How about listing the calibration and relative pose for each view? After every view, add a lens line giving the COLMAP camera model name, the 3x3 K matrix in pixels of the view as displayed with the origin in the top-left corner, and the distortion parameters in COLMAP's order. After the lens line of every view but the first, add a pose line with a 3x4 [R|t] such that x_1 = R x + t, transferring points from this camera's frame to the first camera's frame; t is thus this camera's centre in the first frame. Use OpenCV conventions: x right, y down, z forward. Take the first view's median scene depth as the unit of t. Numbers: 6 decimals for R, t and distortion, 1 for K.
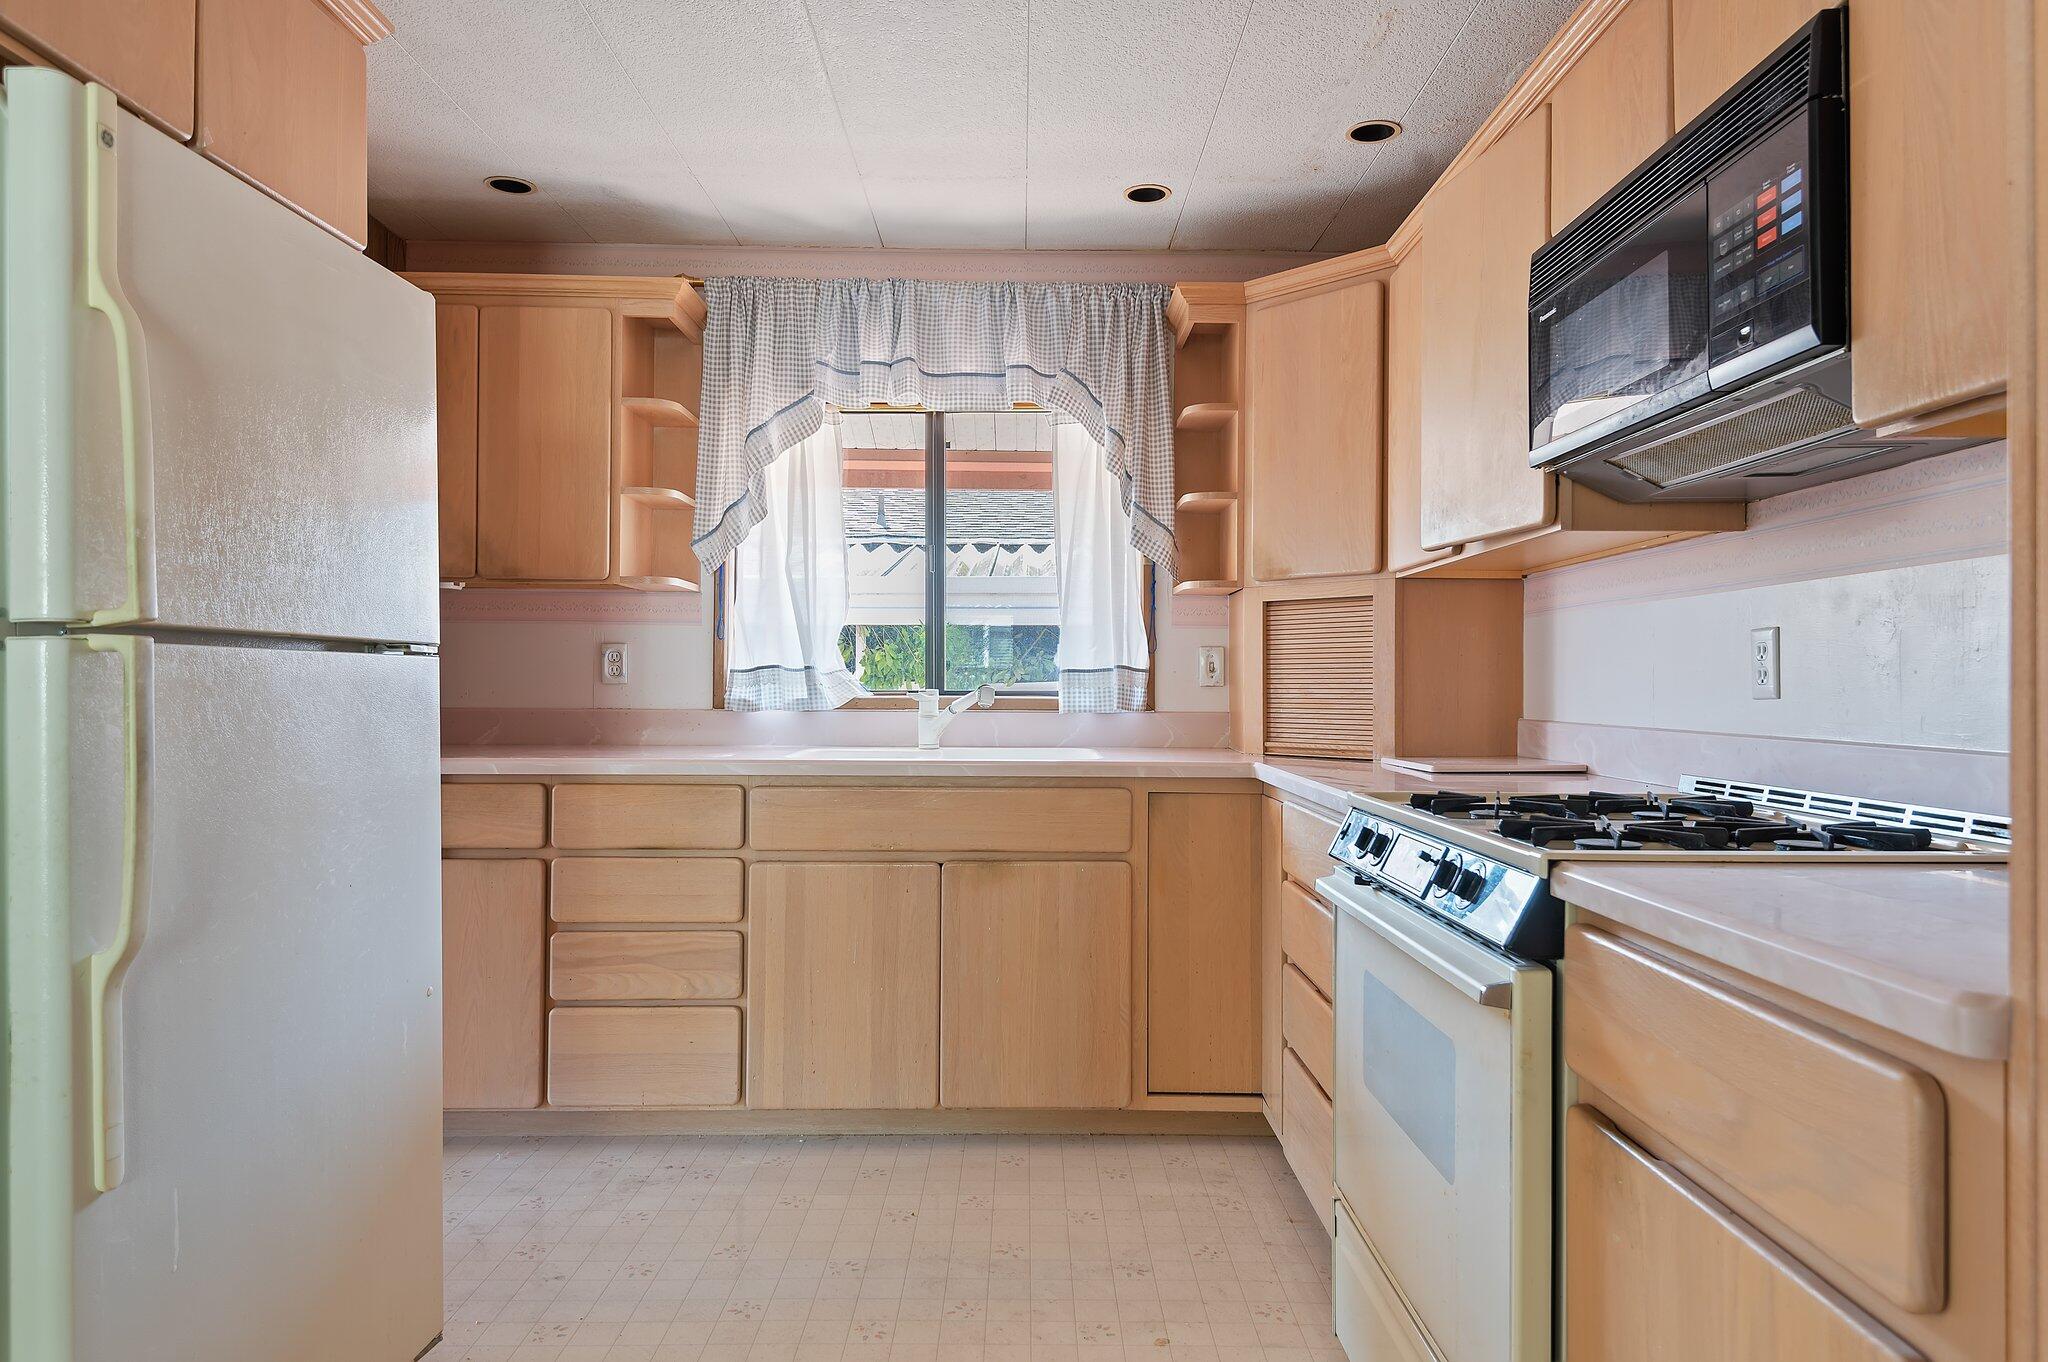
lens RADIAL K [[1284.4, 0, 1024.2], [0, 1284.4, 680.8], [0, 0, 1]] dist [-0.000103, -0.000264]
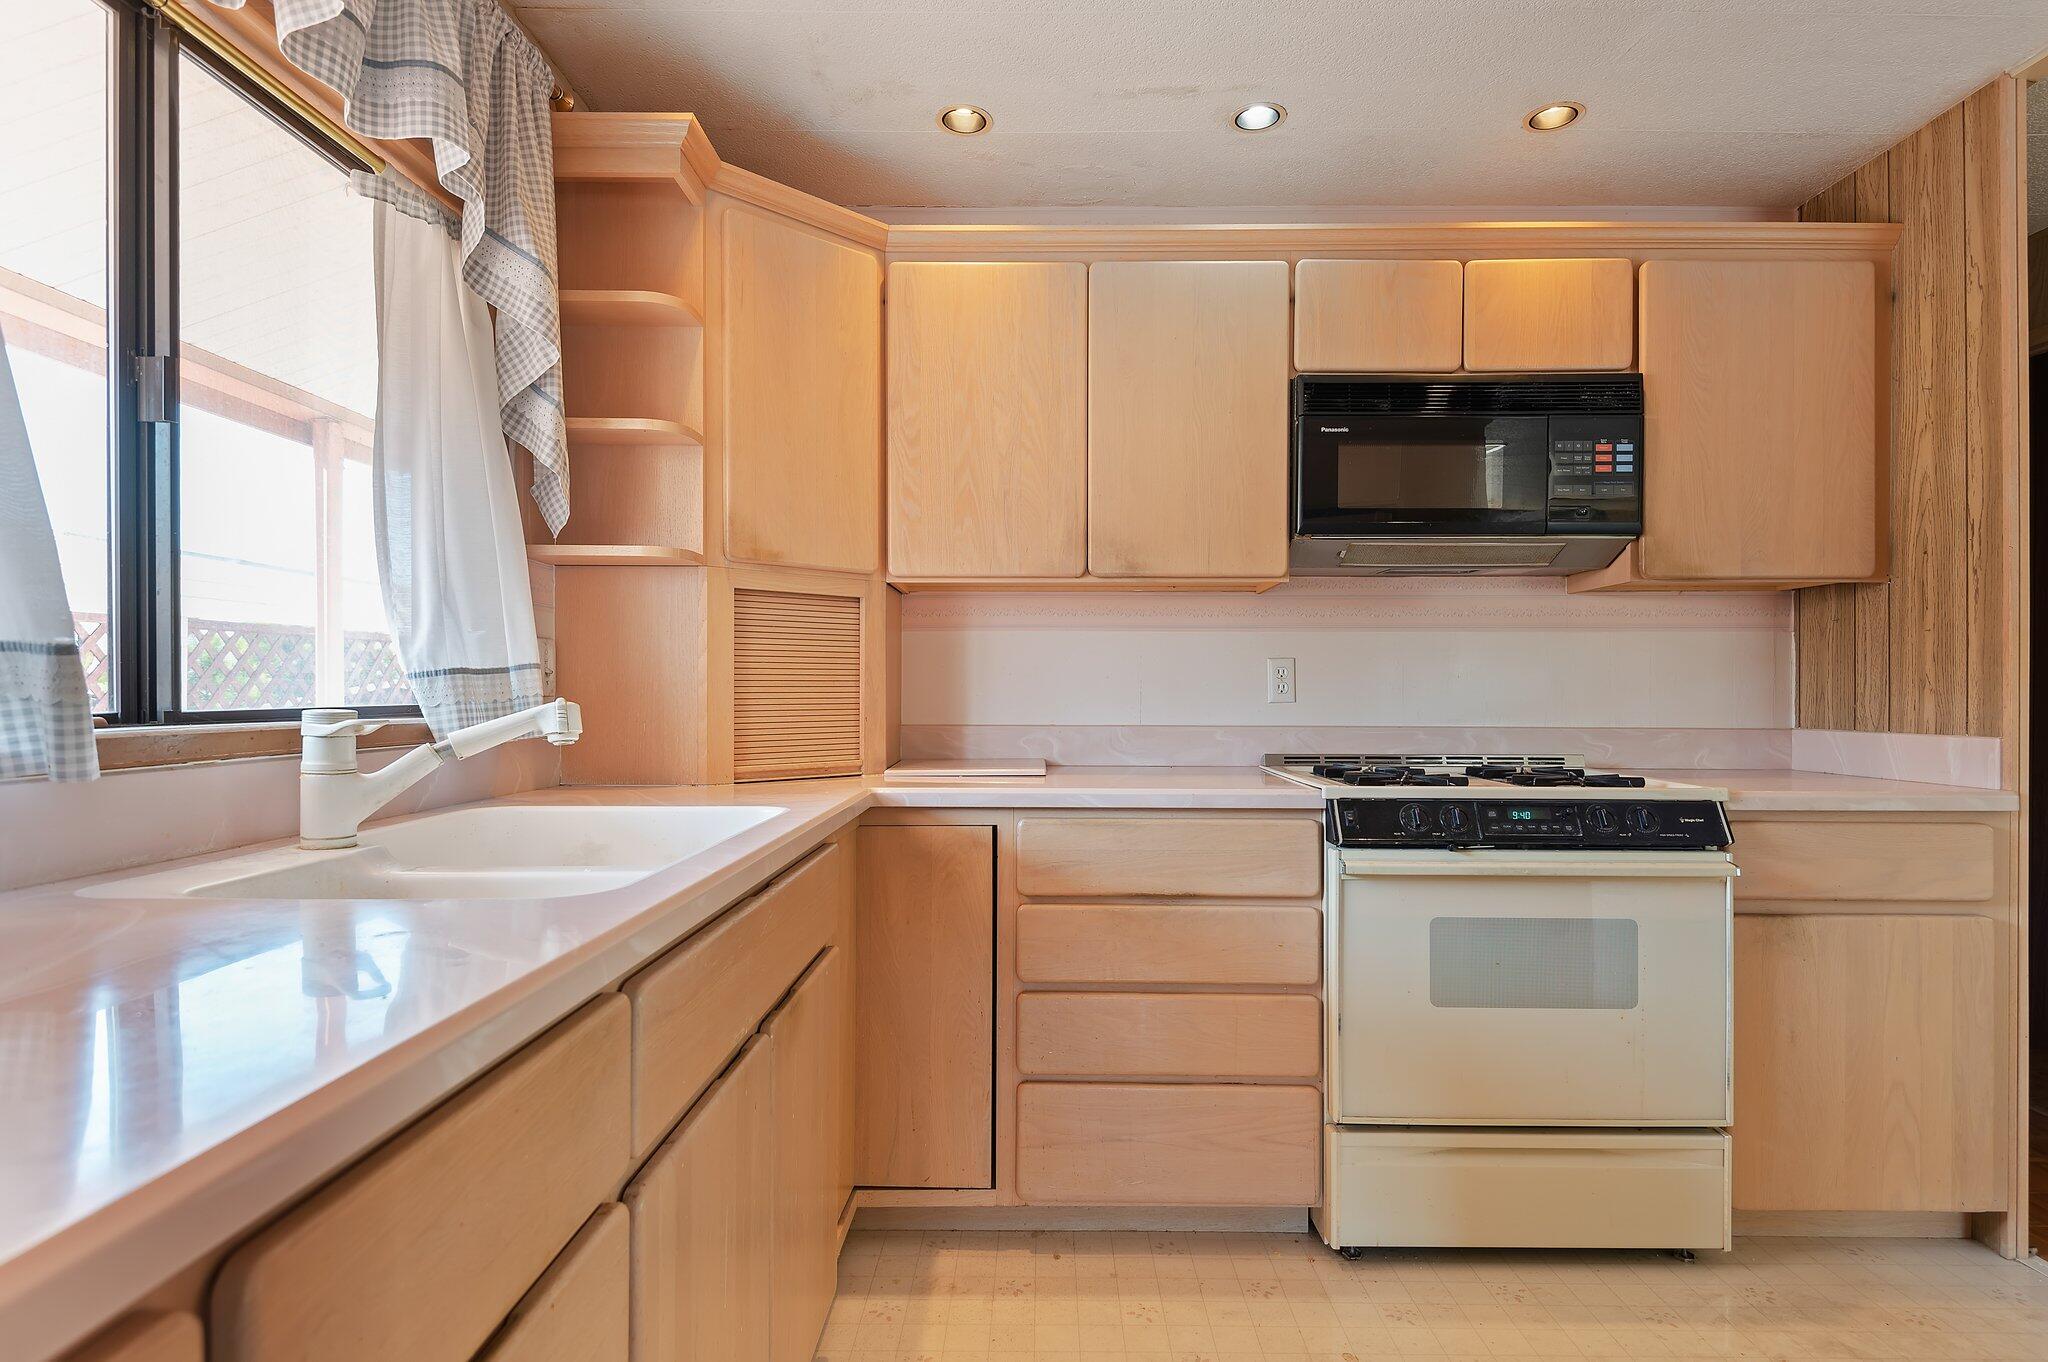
lens RADIAL K [[1115.1, 0, 1026.8], [0, 1115.1, 696.7], [0, 0, 1]] dist [0.000862, -0.000087]
pose [[0.008461, -0.002298, 0.999962, -1.110454], [-0.005532, 0.999982, 0.002345, 0.005231], [-0.999949, -0.005552, 0.008448, 1.822789]]
